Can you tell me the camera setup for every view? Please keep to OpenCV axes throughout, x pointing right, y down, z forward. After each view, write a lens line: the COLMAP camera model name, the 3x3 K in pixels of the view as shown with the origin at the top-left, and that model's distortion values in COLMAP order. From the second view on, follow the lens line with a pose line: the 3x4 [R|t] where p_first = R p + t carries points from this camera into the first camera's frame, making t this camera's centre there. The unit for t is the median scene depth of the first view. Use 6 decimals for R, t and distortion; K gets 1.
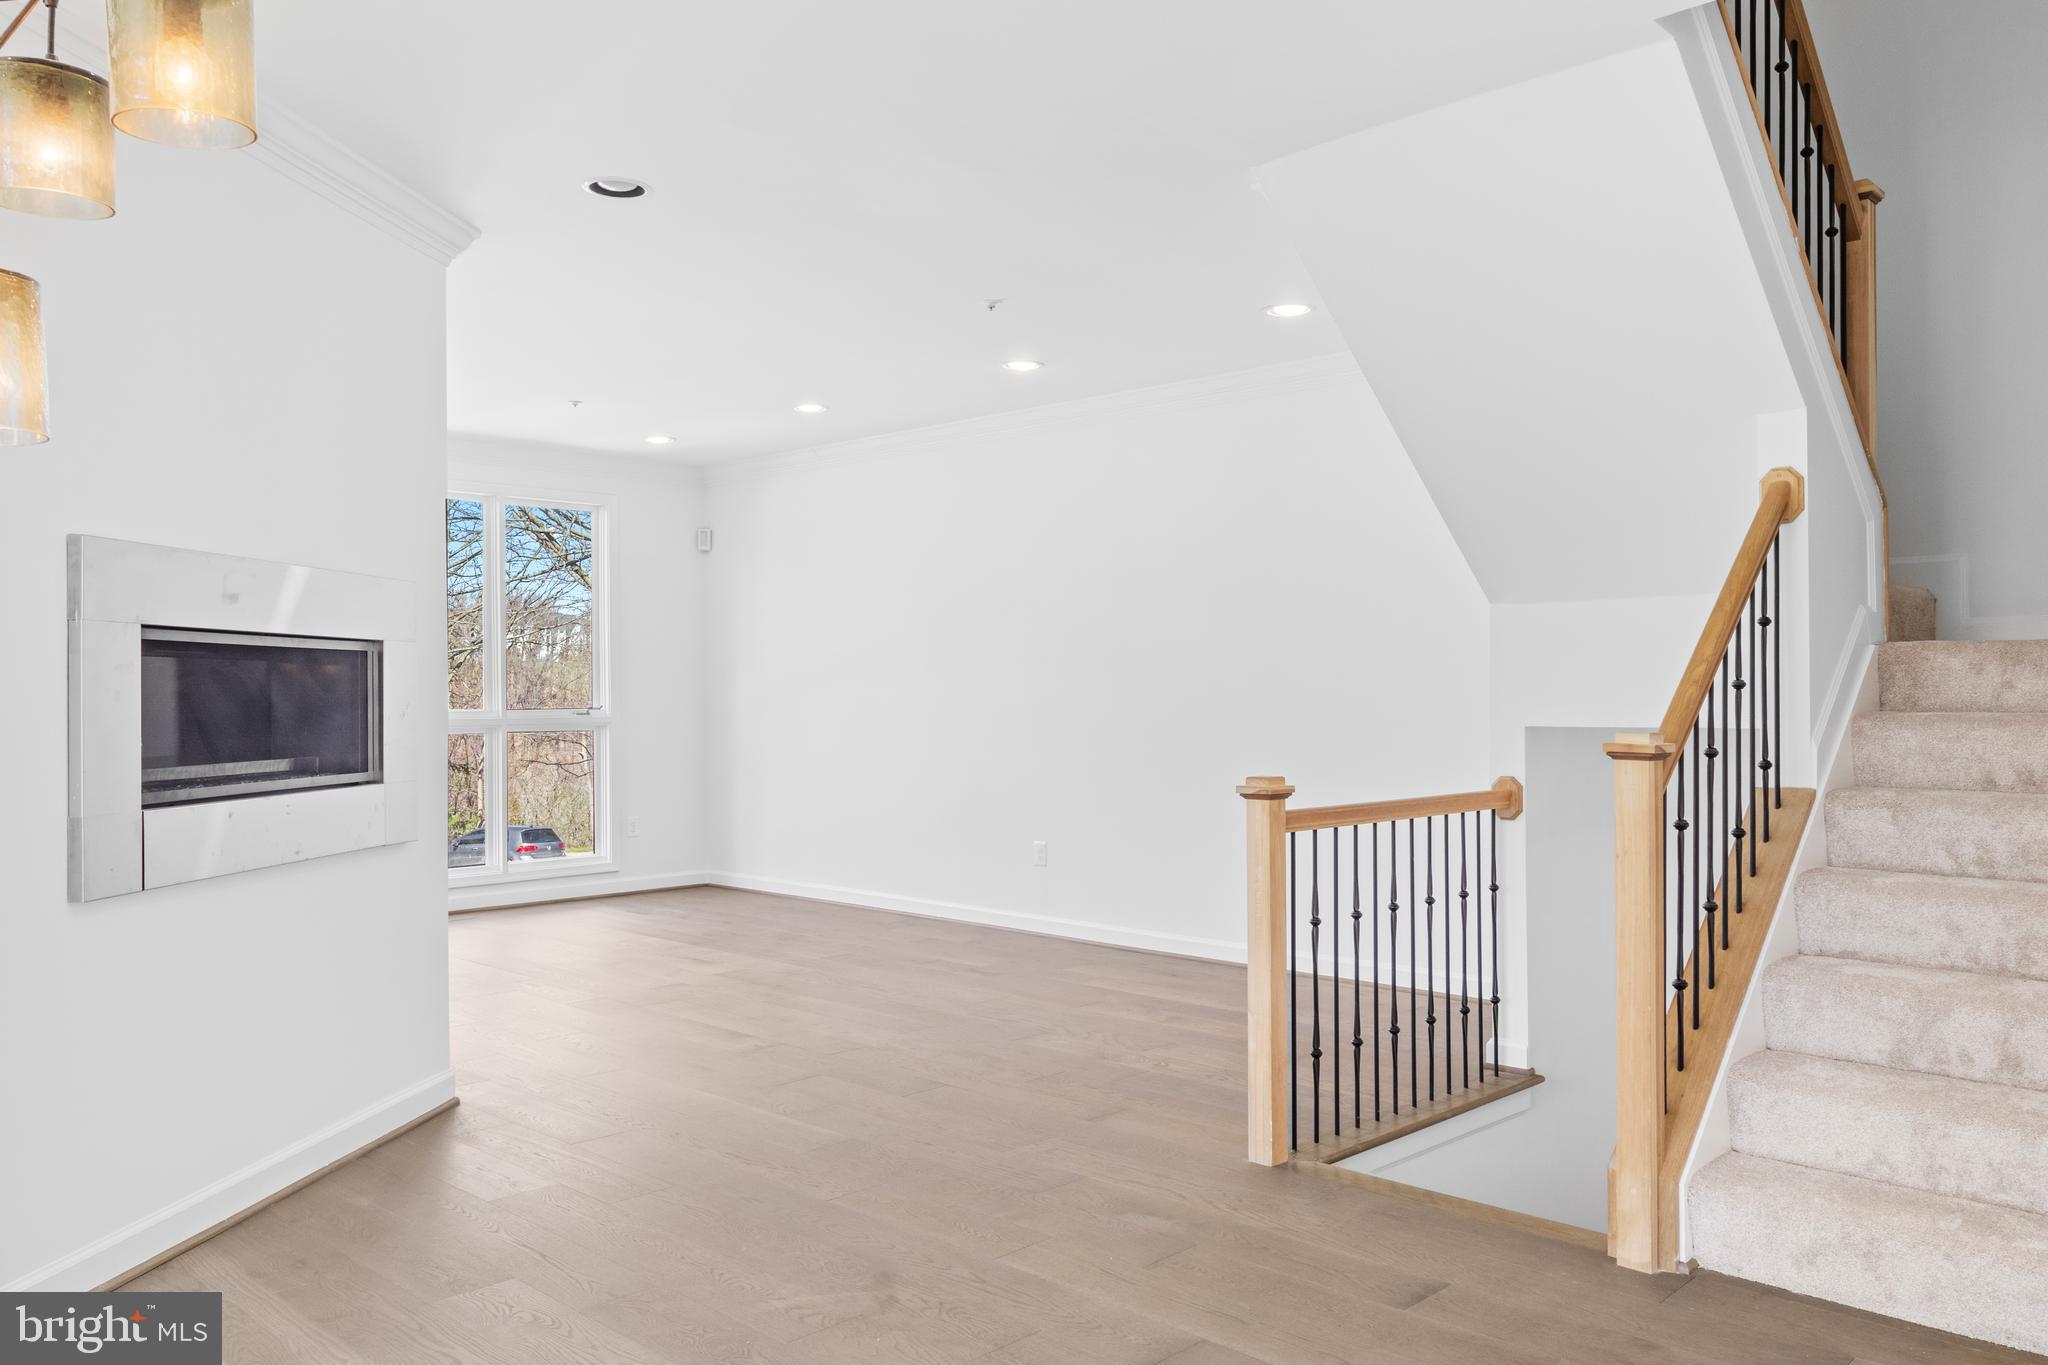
lens RADIAL K [[1543.4, 0, 1022.7], [0, 1543.4, 683.2], [0, 0, 1]] dist [0.001434, 0.000435]
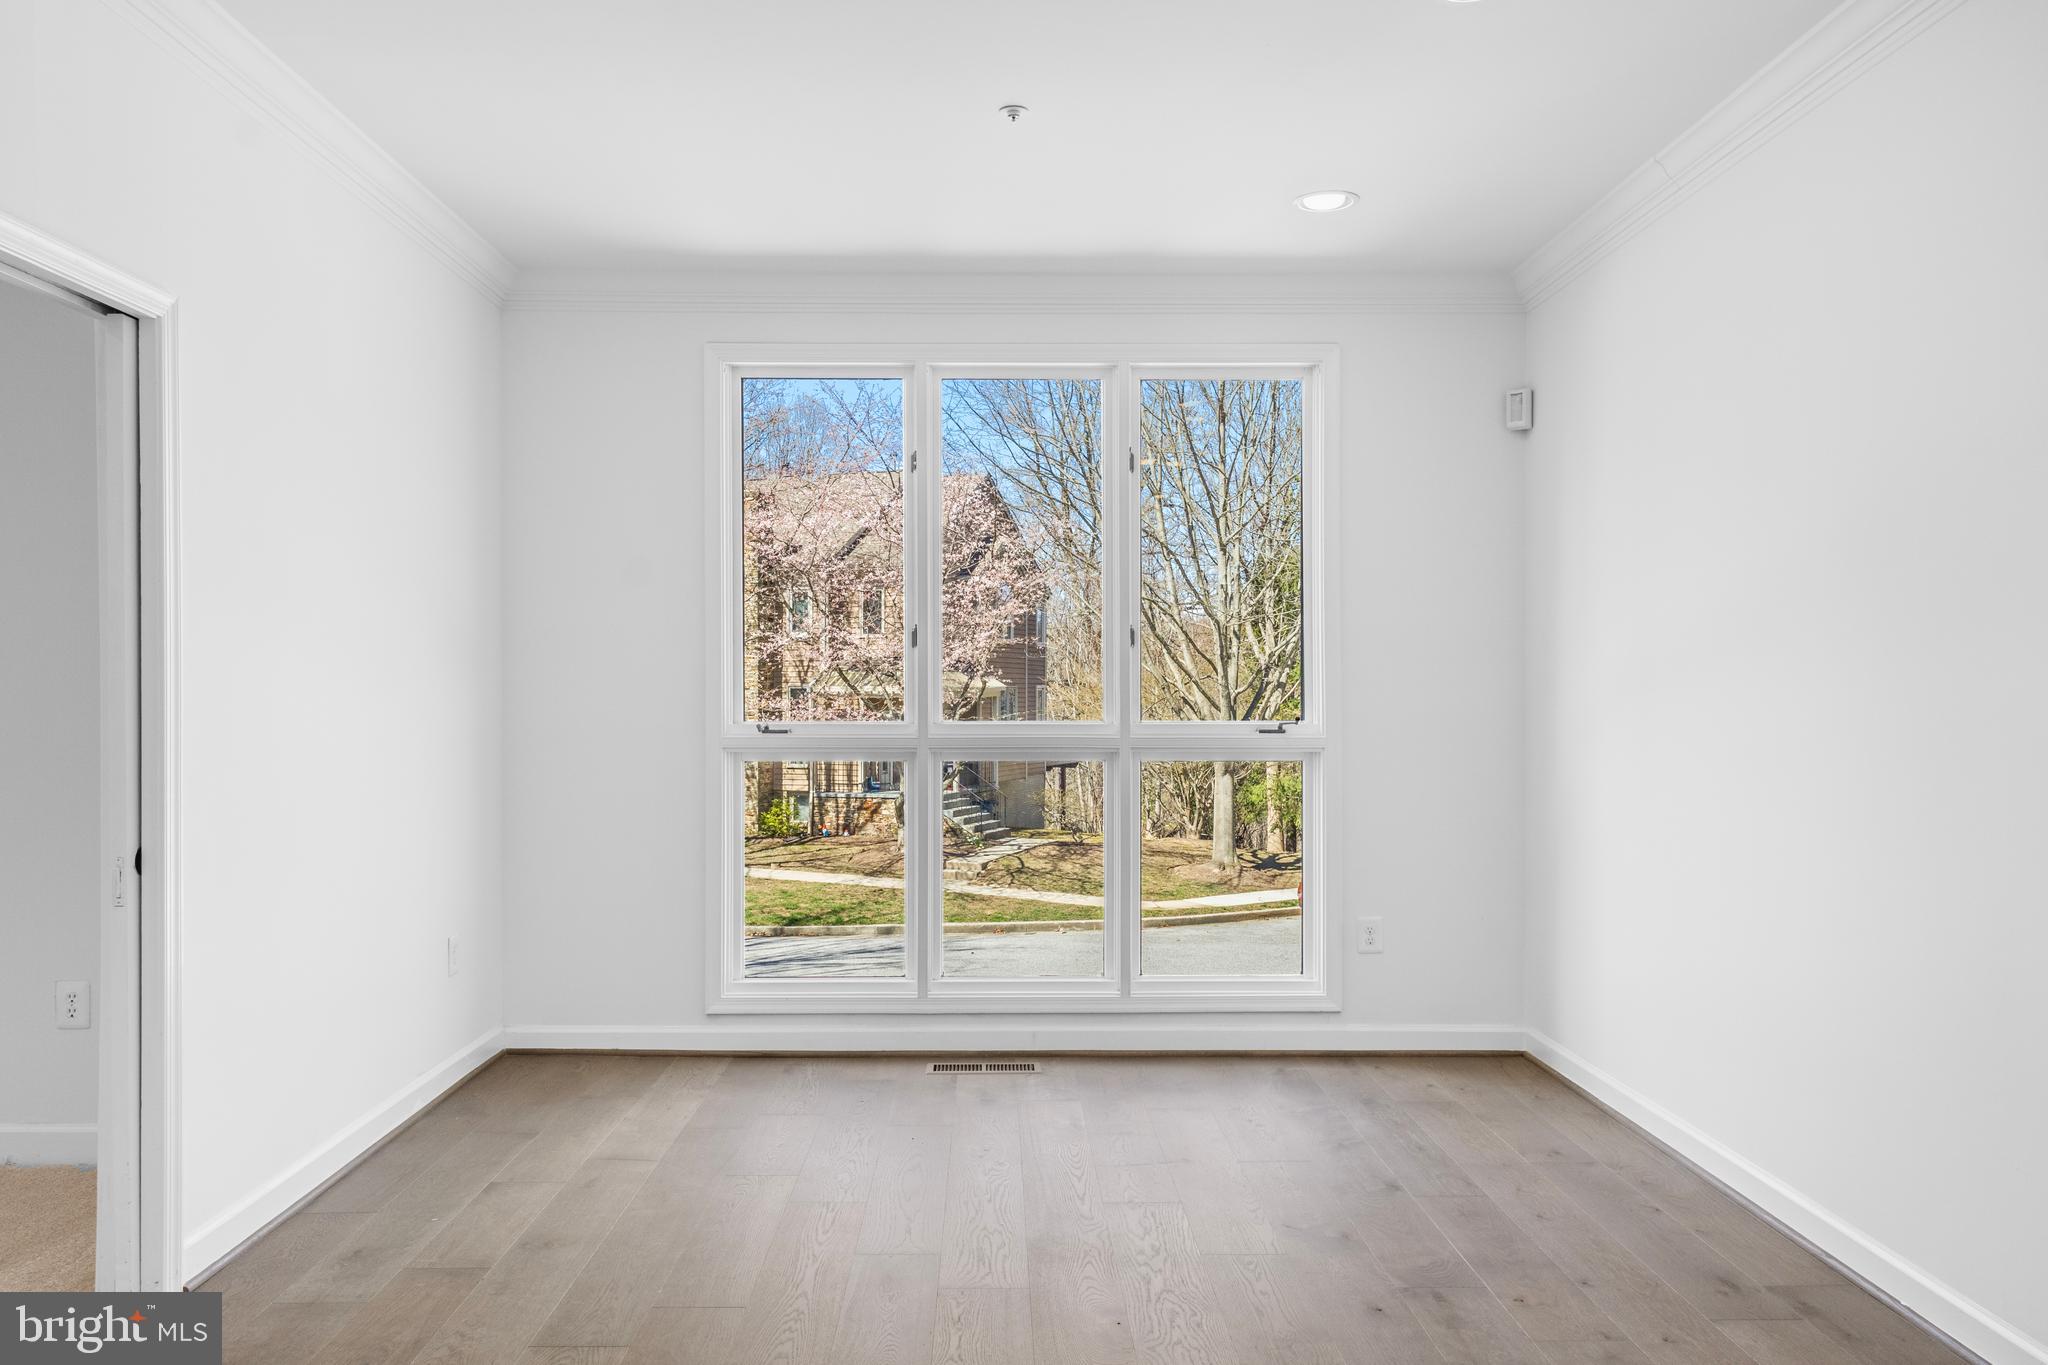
lens RADIAL K [[1543.4, 0, 1023.0], [0, 1543.4, 687.6], [0, 0, 1]] dist [0.001434, 0.000435]
pose [[0.710437, 0.005527, -0.703739, 0.049898], [-0.002200, 0.999982, 0.005632, 0.001040], [0.703757, -0.002453, 0.710436, 0.511602]]
